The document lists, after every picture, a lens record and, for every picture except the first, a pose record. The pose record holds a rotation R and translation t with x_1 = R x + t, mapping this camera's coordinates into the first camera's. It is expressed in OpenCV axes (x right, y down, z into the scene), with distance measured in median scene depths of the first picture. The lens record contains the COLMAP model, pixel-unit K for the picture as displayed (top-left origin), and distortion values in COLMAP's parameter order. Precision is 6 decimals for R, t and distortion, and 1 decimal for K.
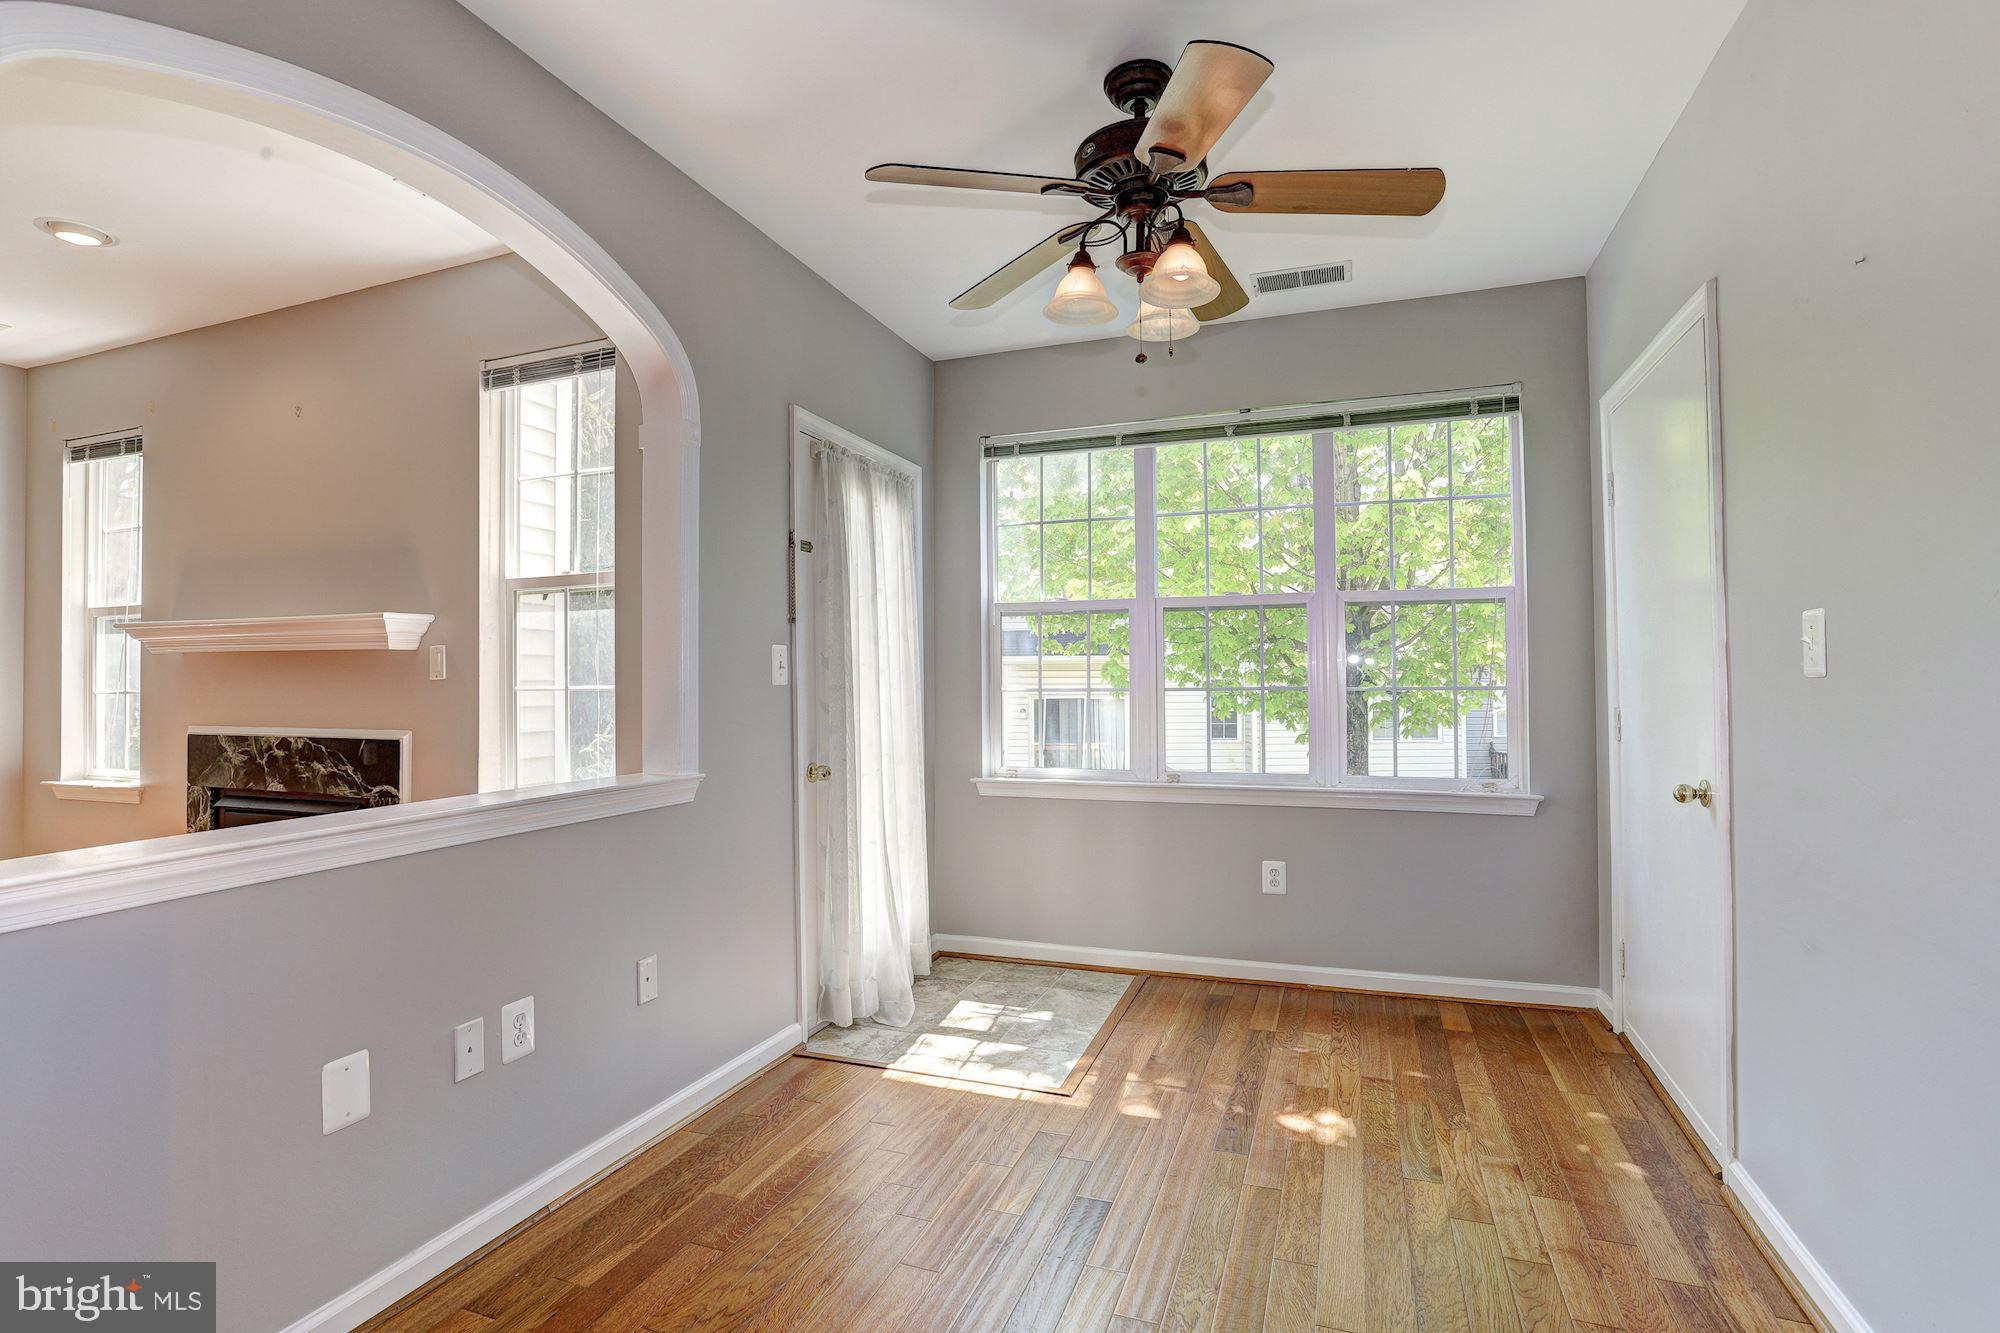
lens RADIAL K [[973.1, 0, 987.1], [0, 973.1, 663.8], [0, 0, 1]] dist [-0.046906, 0.021631]
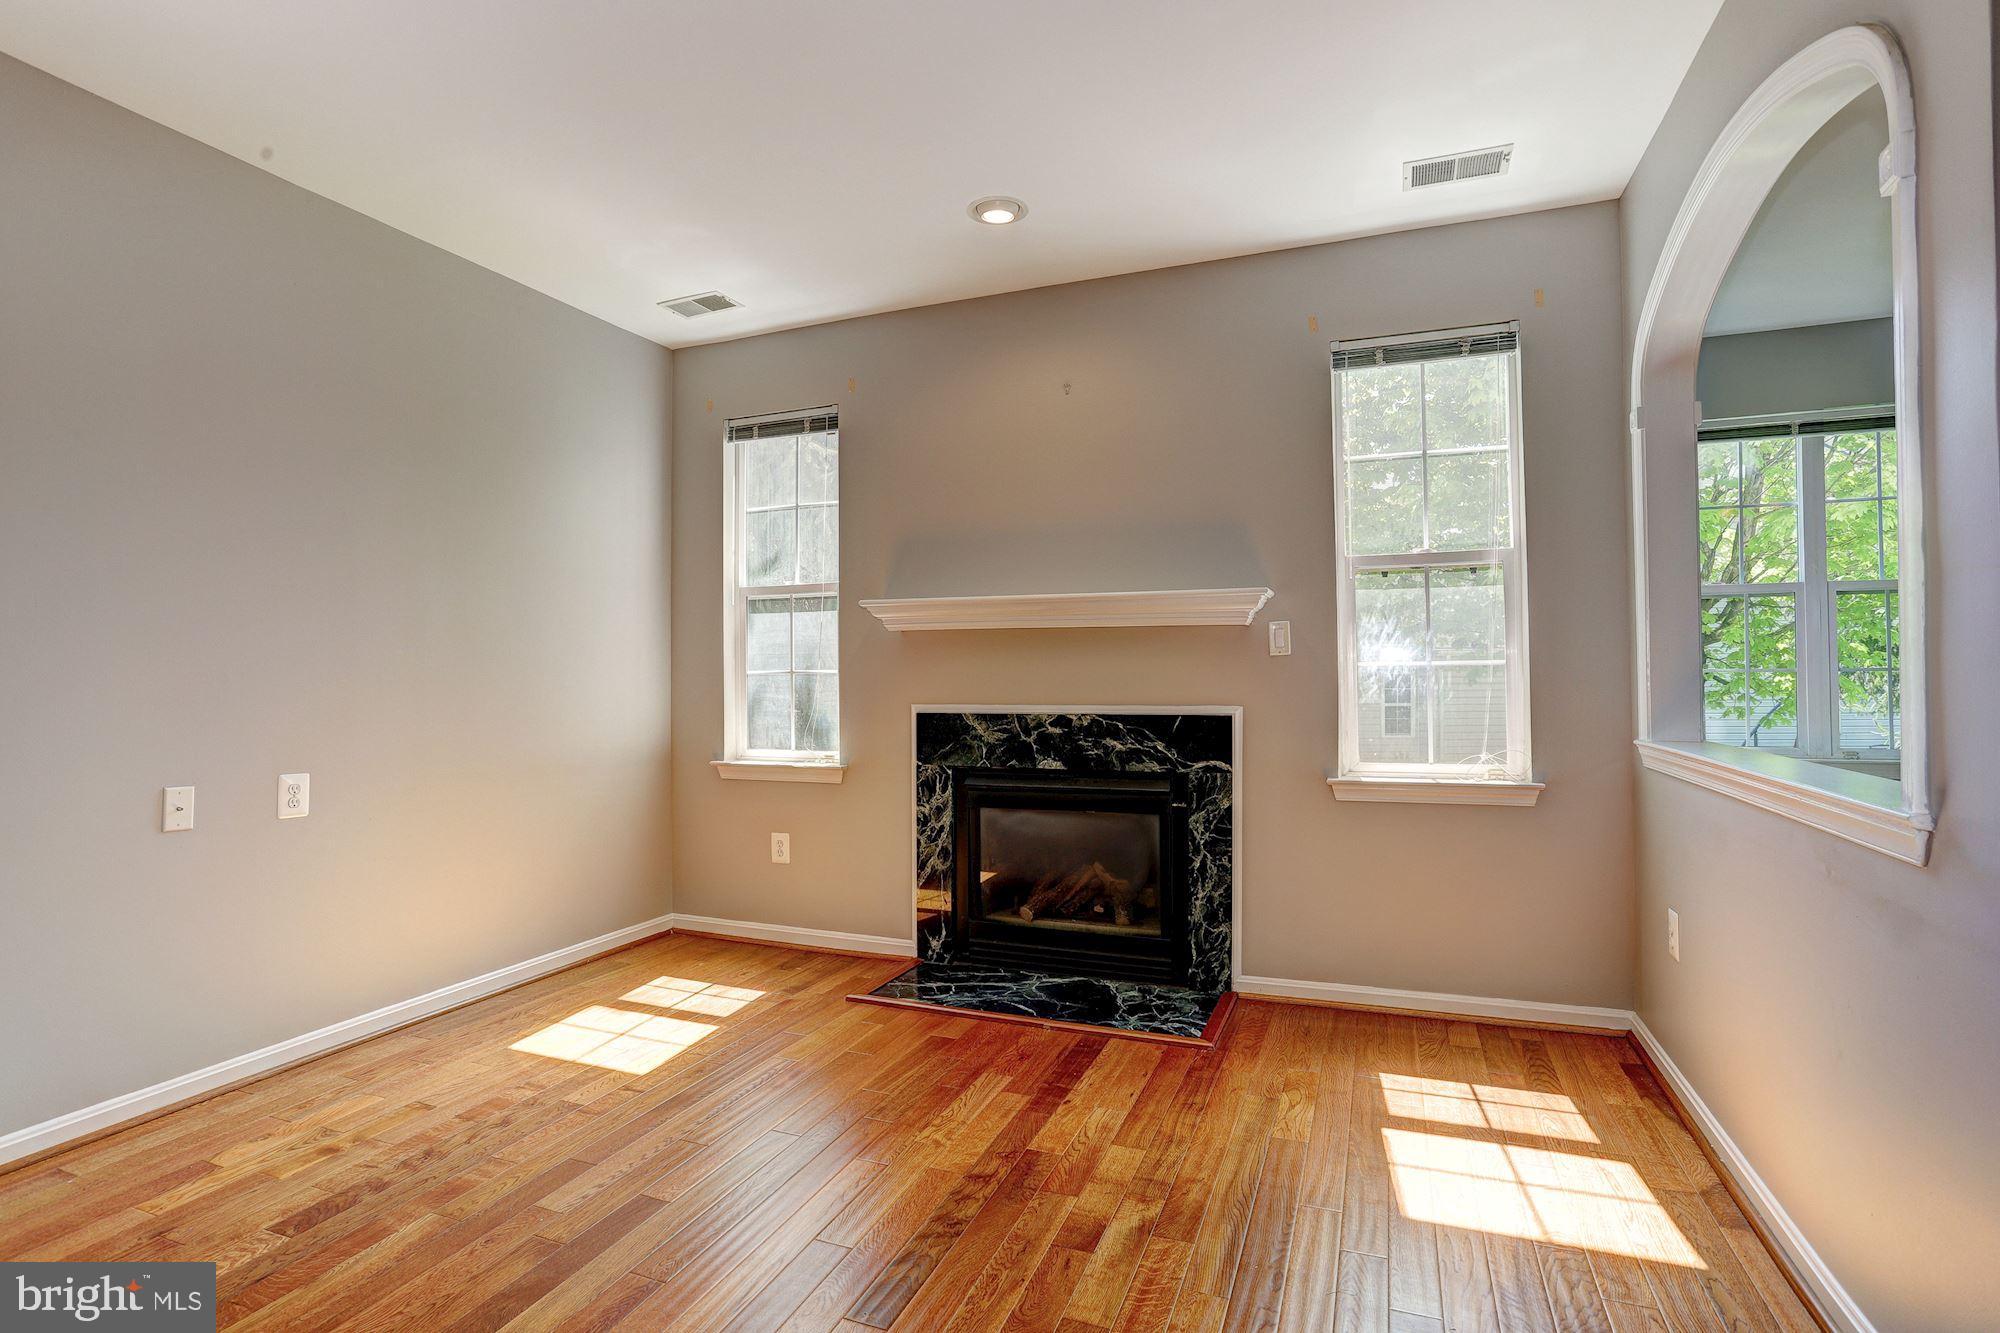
lens RADIAL K [[986.3, 0, 993.2], [0, 986.3, 666.2], [0, 0, 1]] dist [-0.048976, 0.017895]
pose [[0.999997, 0.001533, -0.001783, -0.835456], [-0.001530, 0.999997, 0.001994, 0.025208], [0.001786, -0.001992, 0.999996, -0.033583]]
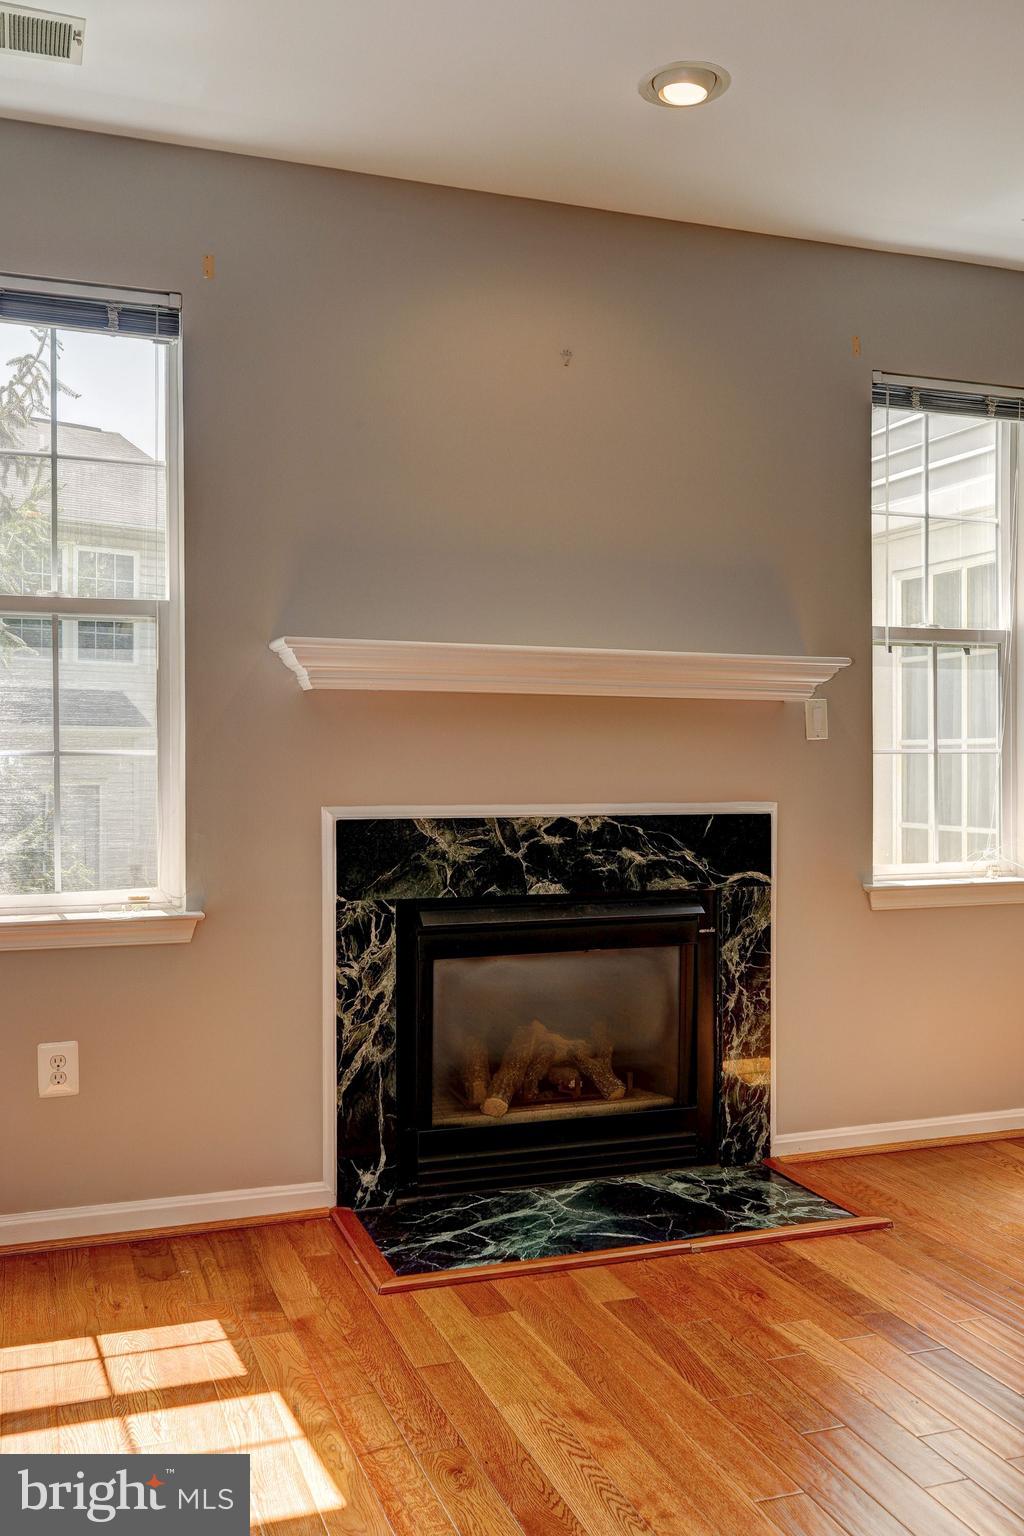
lens RADIAL K [[1319.4, 0, 545.8], [0, 1319.4, 767.3], [0, 0, 1]] dist [-0.001109, -0.004358]
pose [[0.748929, 0.003795, 0.662639, -1.446698], [-0.017128, 0.999760, 0.013632, 0.027502], [-0.662429, -0.021559, 0.748815, 0.283637]]
